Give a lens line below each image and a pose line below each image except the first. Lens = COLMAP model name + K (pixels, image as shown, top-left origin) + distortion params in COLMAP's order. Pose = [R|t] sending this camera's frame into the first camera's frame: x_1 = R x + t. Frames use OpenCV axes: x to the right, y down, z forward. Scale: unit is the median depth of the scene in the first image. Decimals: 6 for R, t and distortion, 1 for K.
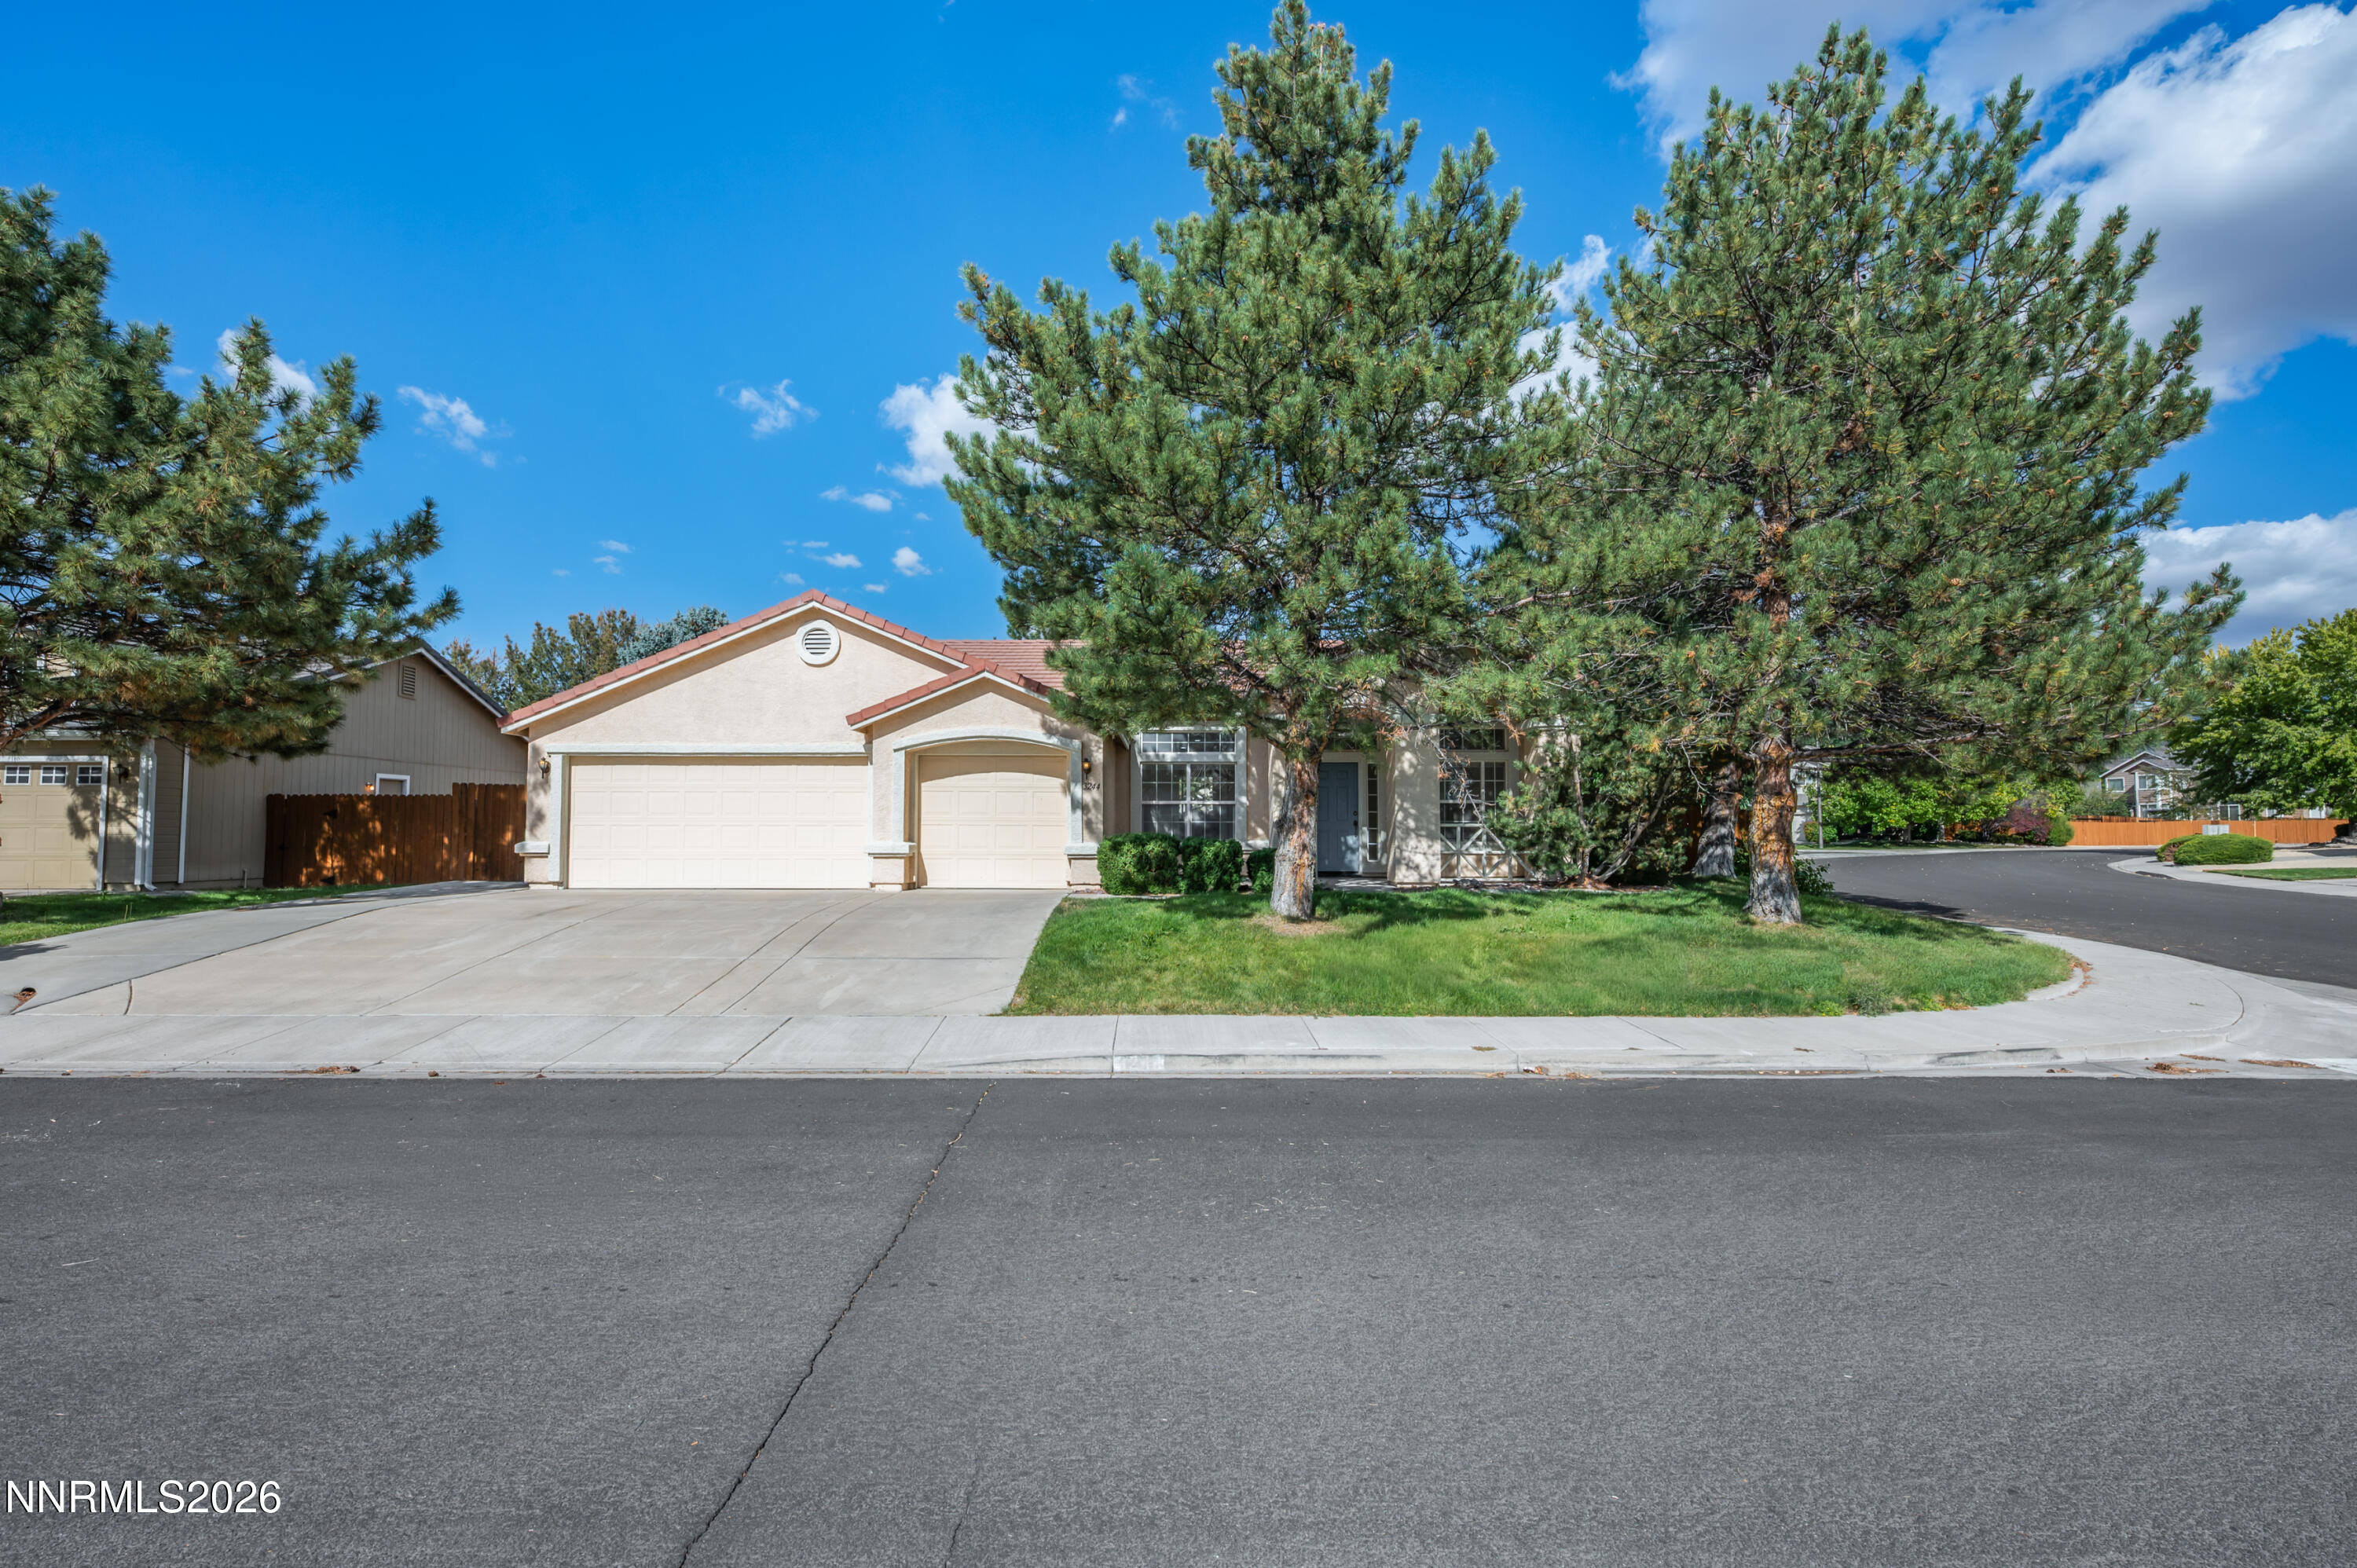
lens RADIAL K [[1053.8, 0, 1188.3], [0, 1053.8, 786.4], [0, 0, 1]] dist [-0.009447, -0.000428]
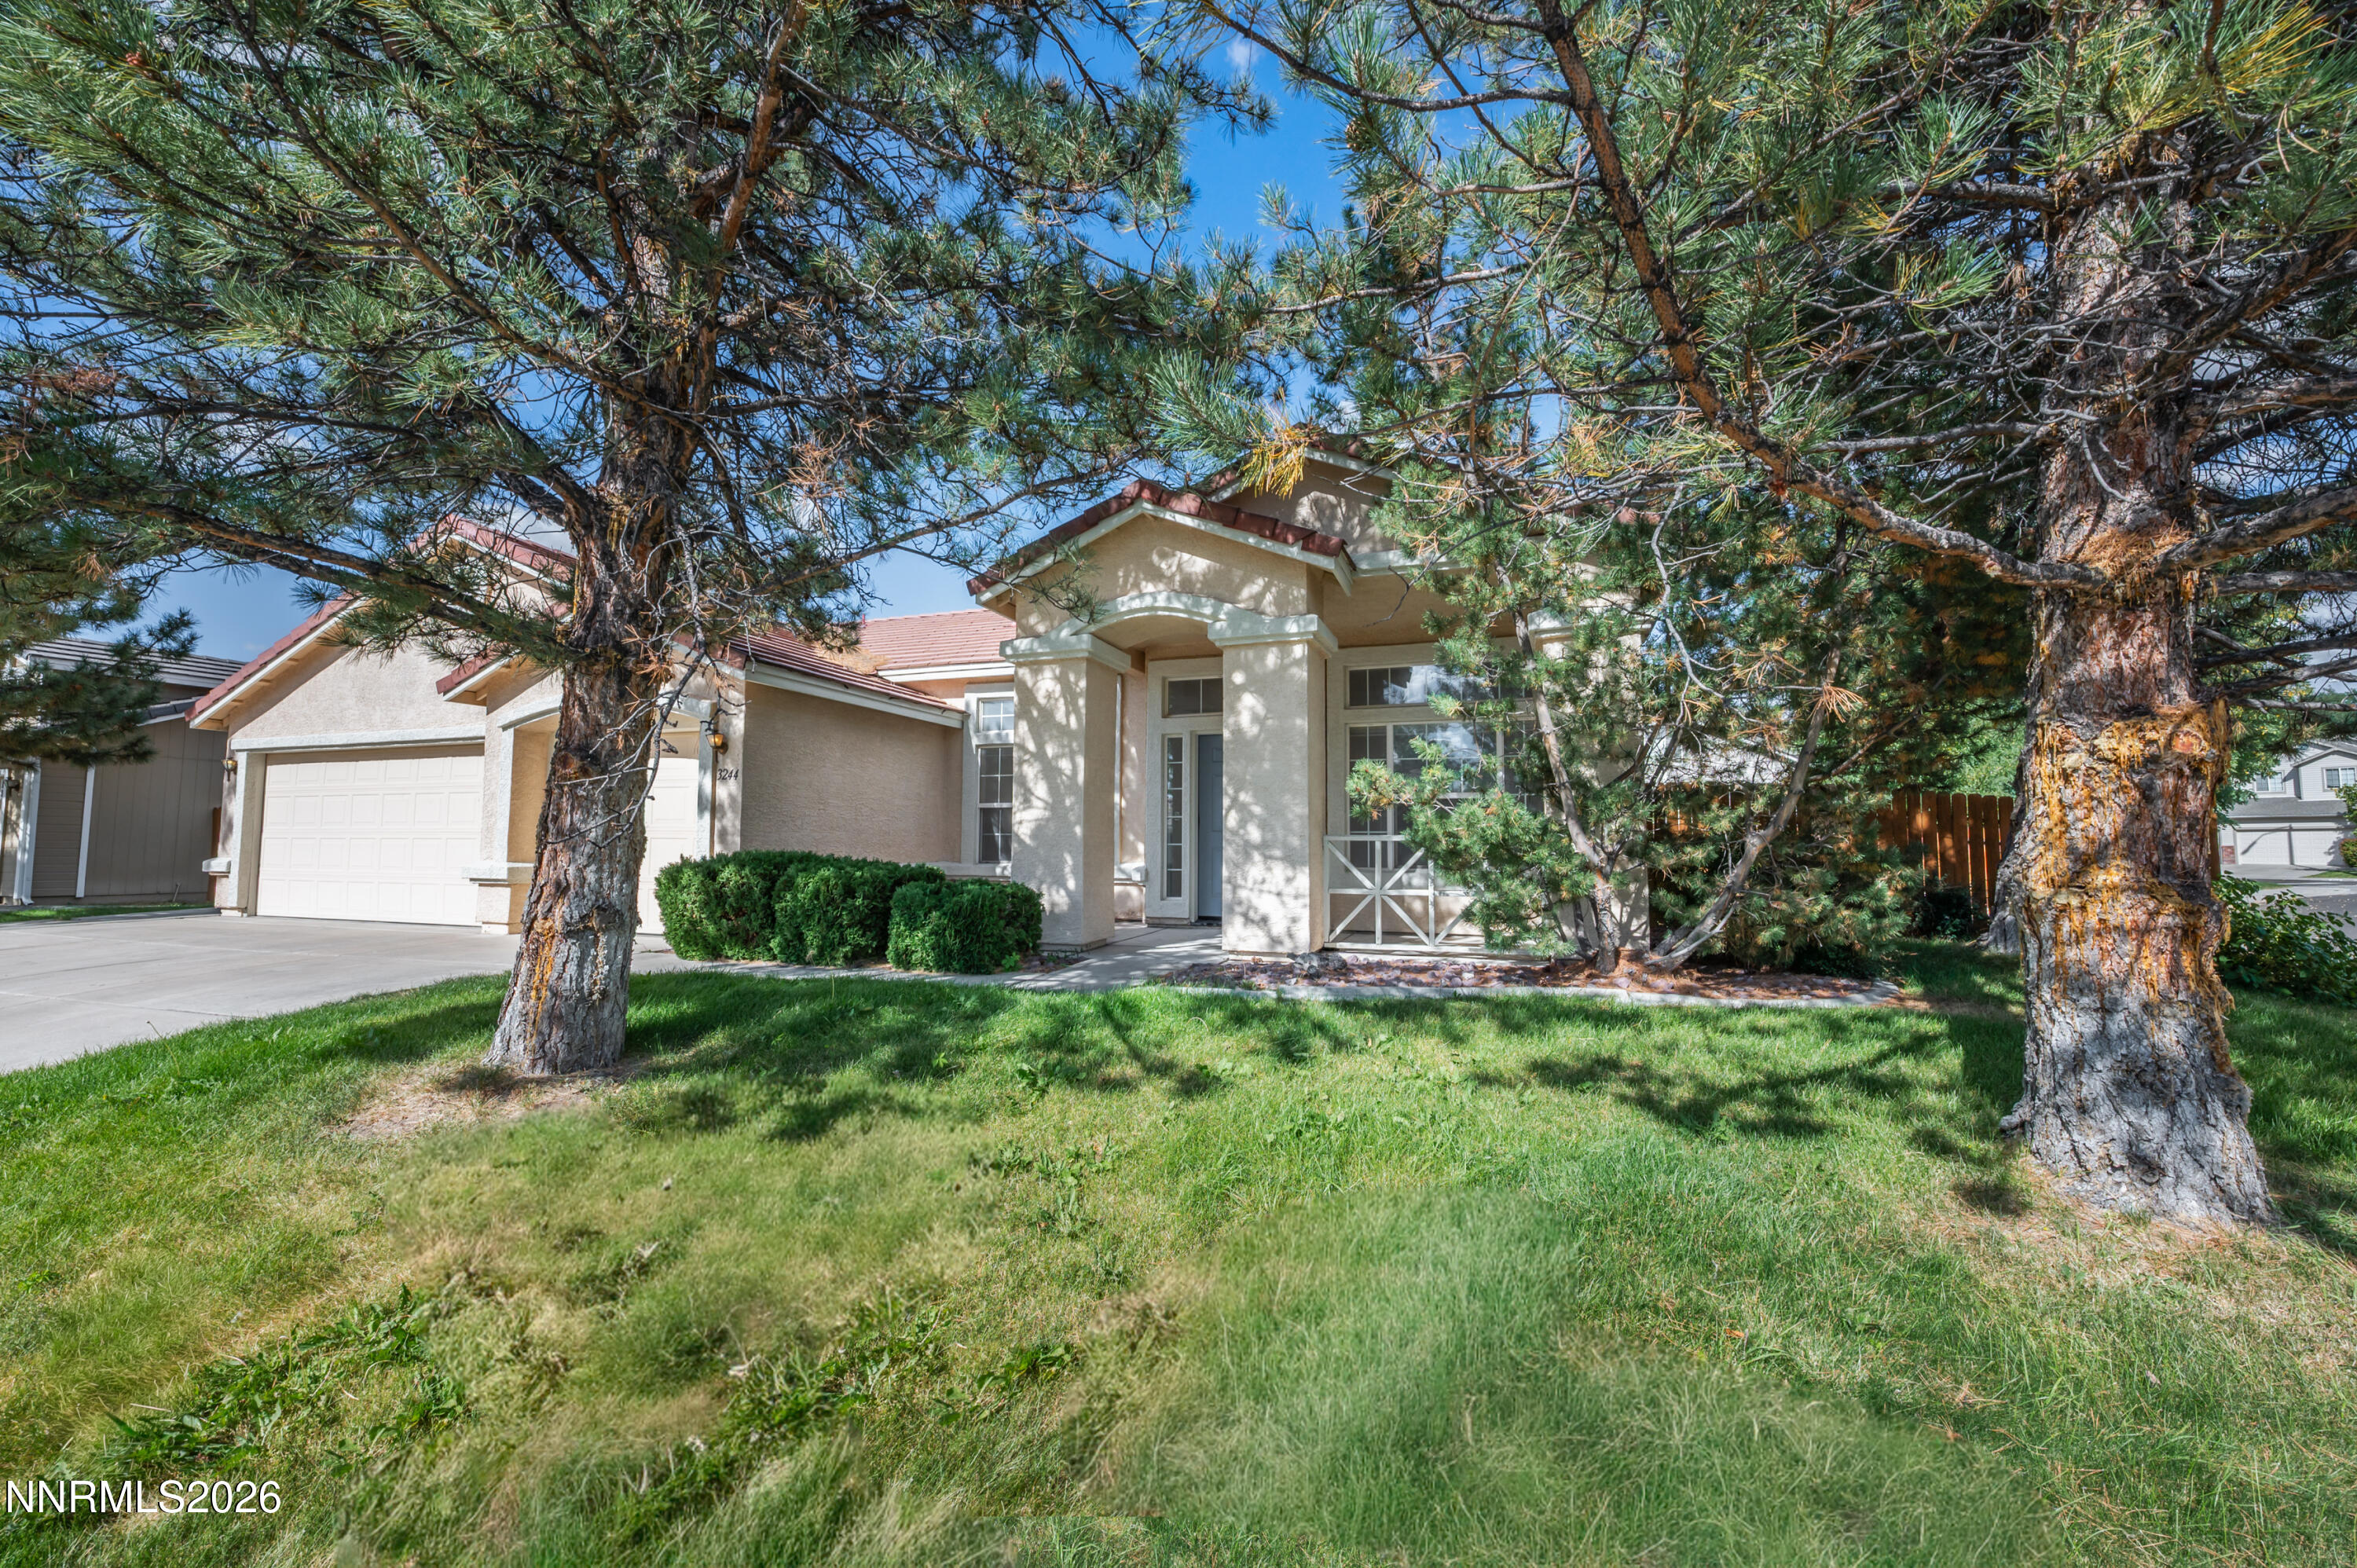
lens RADIAL K [[953.8, 0, 1184.4], [0, 953.8, 783.3], [0, 0, 1]] dist [0.000721, -0.000012]
pose [[0.935703, -0.020887, -0.352170, 0.344612], [0.011983, 0.999552, -0.027444, 0.023545], [0.352585, 0.021459, 0.935534, 0.564380]]
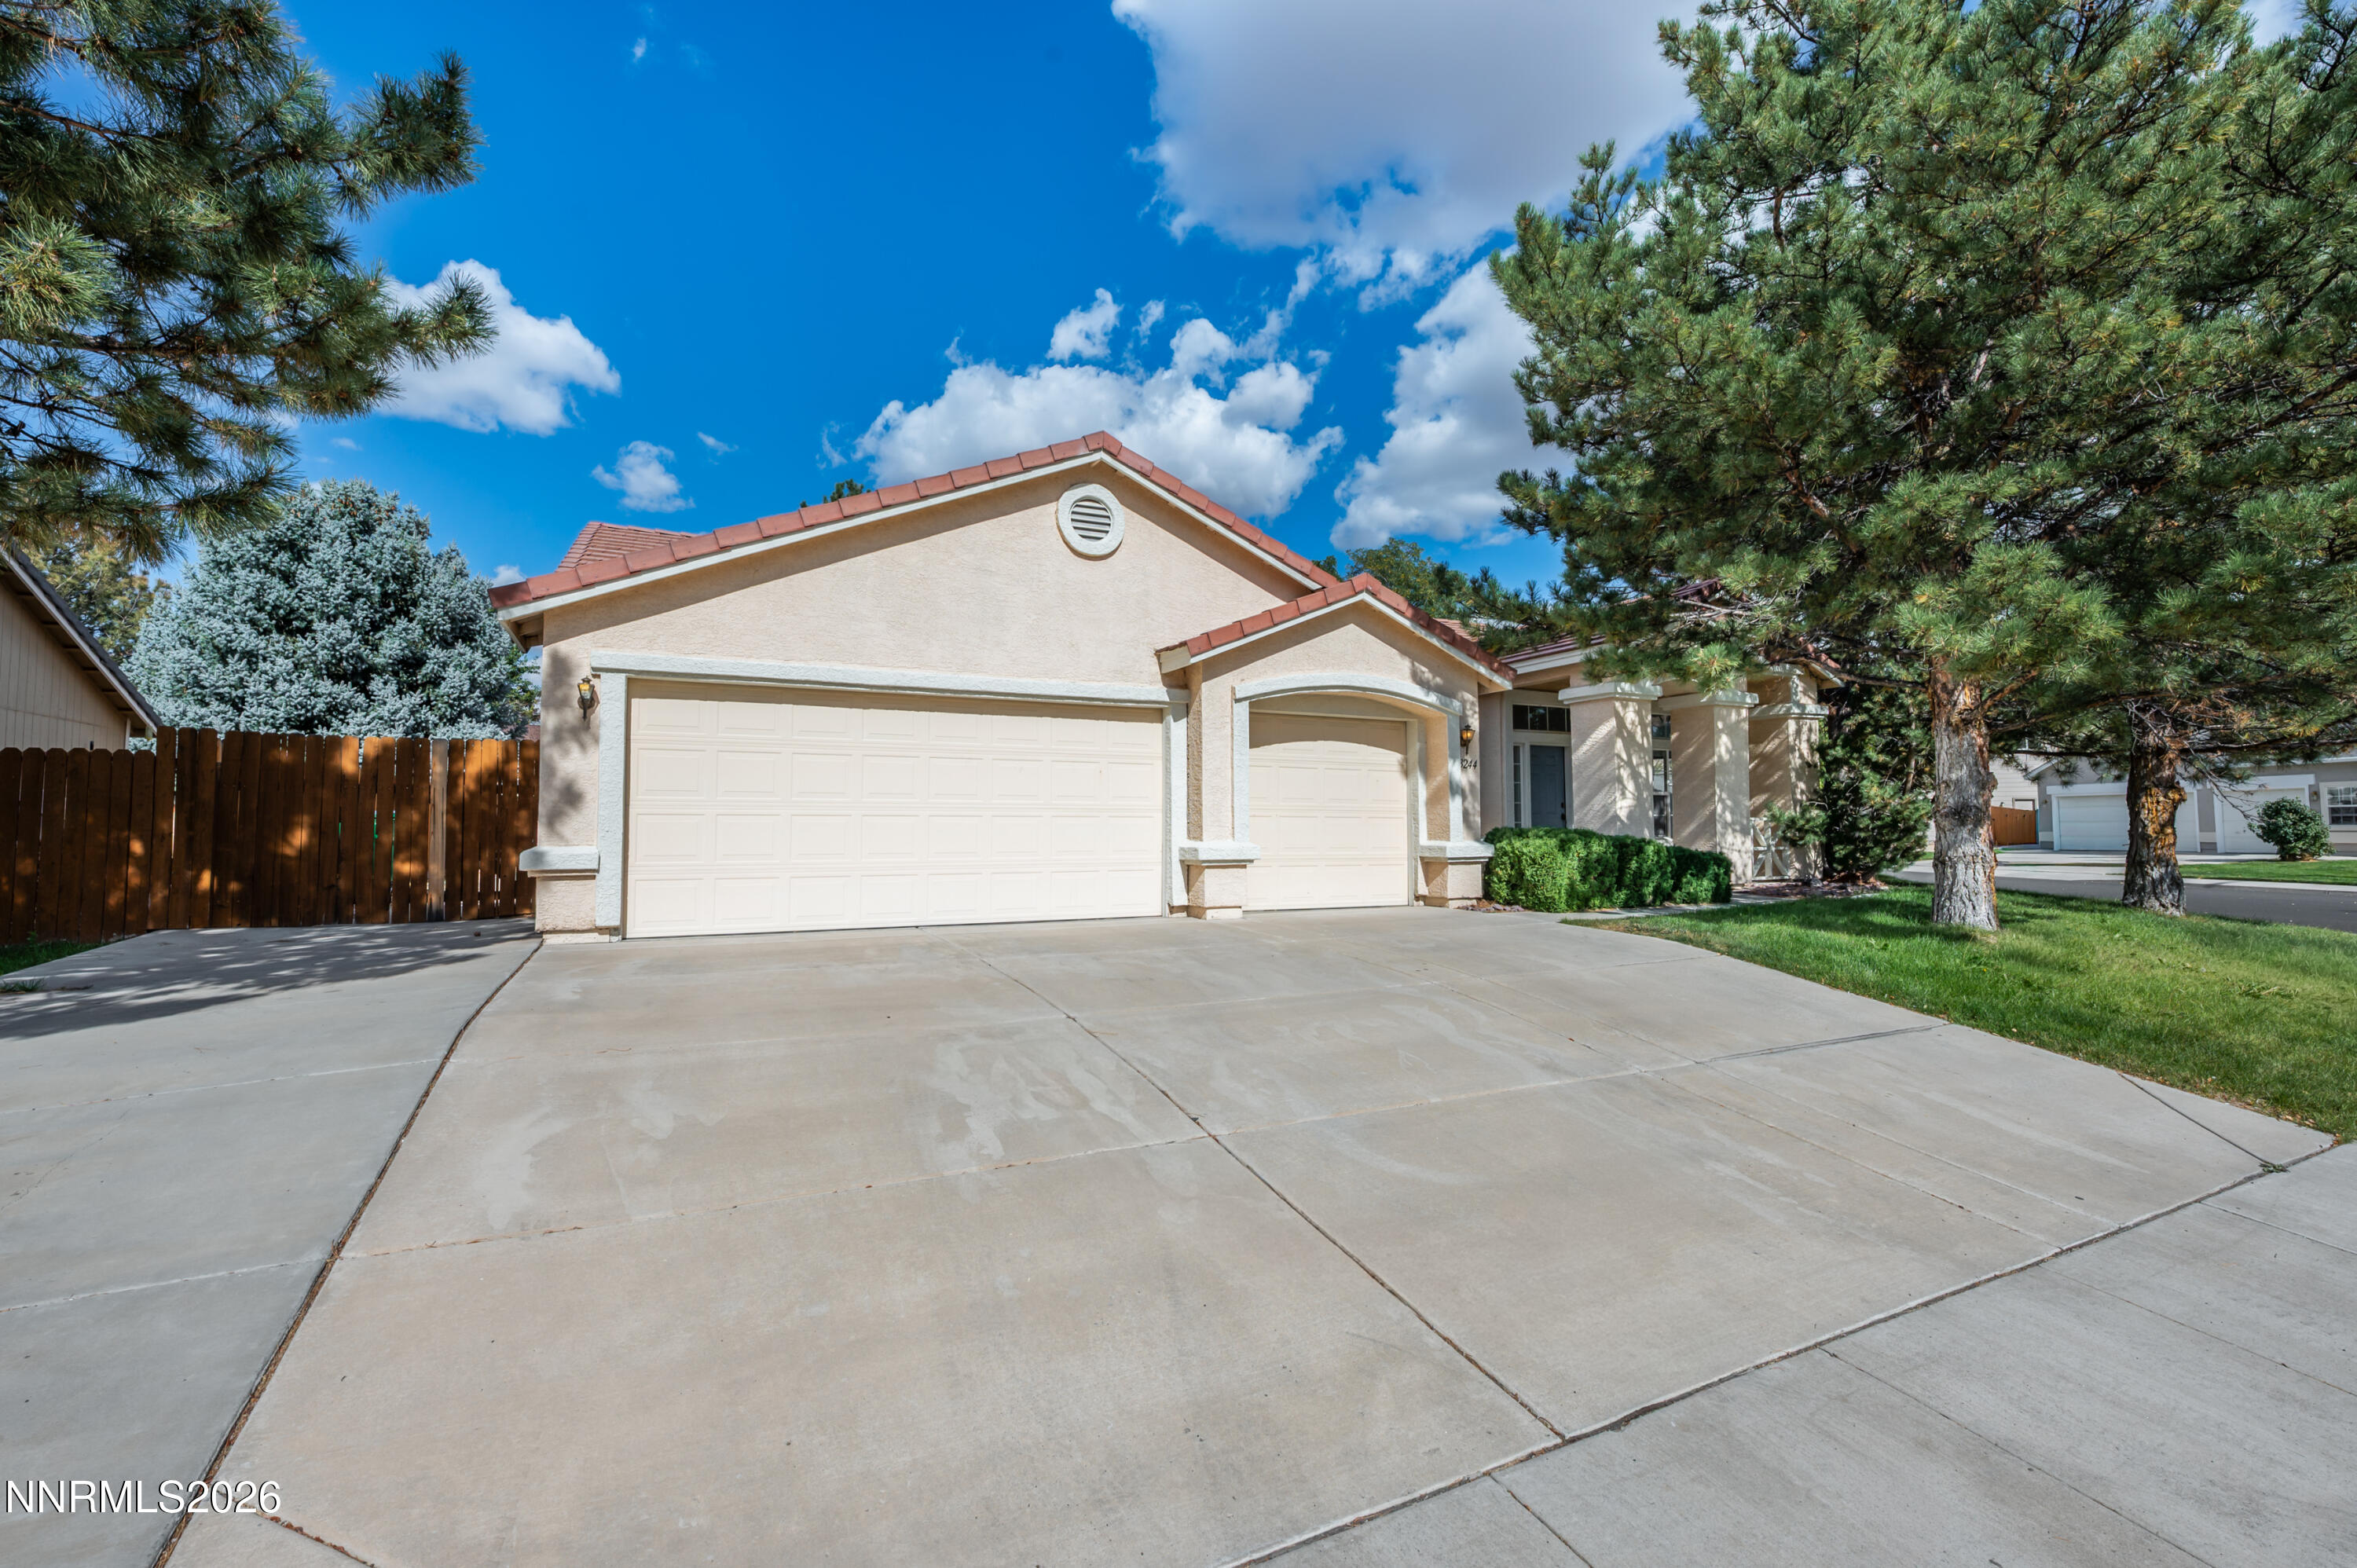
lens RADIAL K [[1020.7, 0, 1178.5], [0, 1020.7, 784.0], [0, 0, 1]] dist [-0.002698, -0.000058]
pose [[0.900789, 0.017384, 0.433909, -0.568292], [-0.016429, 0.999847, -0.005951, 0.020895], [-0.433946, -0.001768, 0.900937, 0.441518]]
